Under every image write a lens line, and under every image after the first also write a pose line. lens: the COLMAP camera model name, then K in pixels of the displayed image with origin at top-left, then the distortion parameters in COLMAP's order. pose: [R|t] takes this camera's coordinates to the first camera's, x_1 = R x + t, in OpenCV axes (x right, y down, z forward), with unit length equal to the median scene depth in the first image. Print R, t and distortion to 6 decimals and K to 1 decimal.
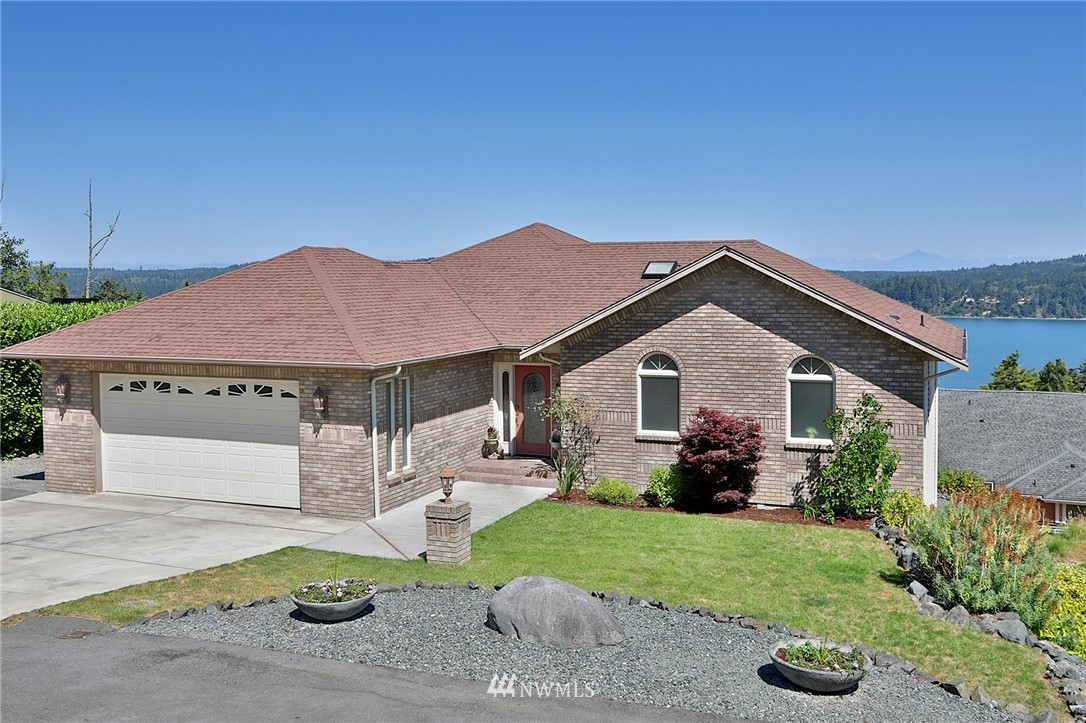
lens RADIAL K [[1022.9, 0, 545.5], [0, 1022.9, 309.9], [0, 0, 1]] dist [-0.012568, 0.001495]
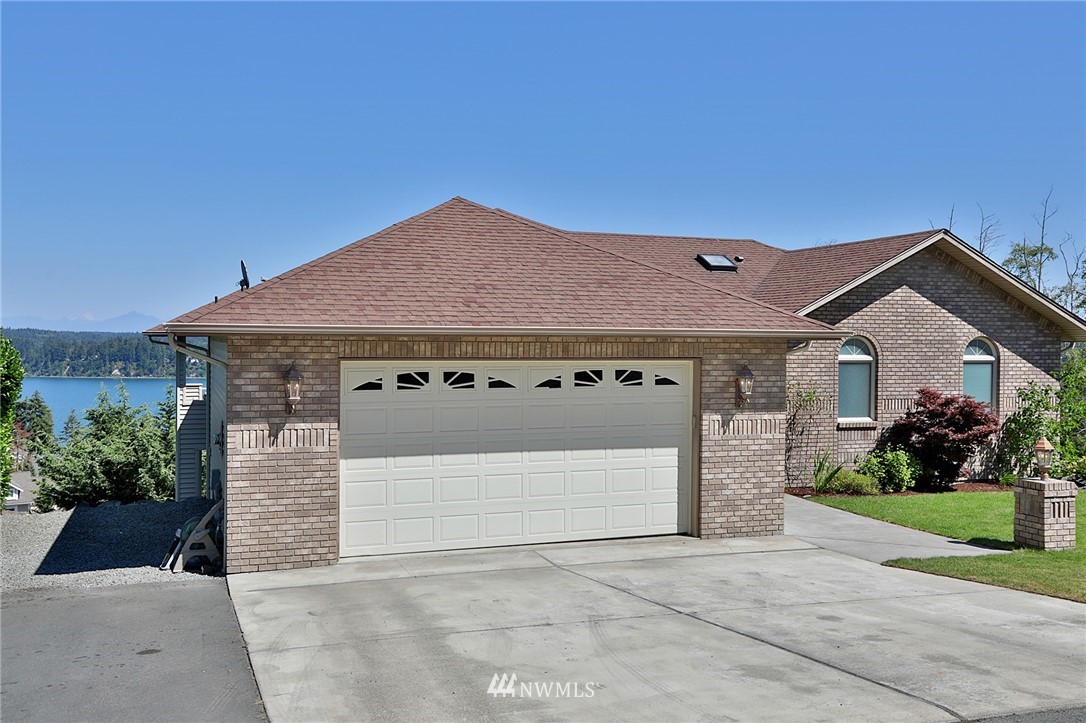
lens RADIAL K [[1003.0, 0, 543.0], [0, 1003.0, 361.5], [0, 0, 1]] dist [0.077084, 0.004179]
pose [[0.743011, -0.003629, 0.669269, -0.780594], [0.010229, 0.999930, -0.005934, 0.070037], [-0.669201, 0.011254, 0.742997, 0.501918]]
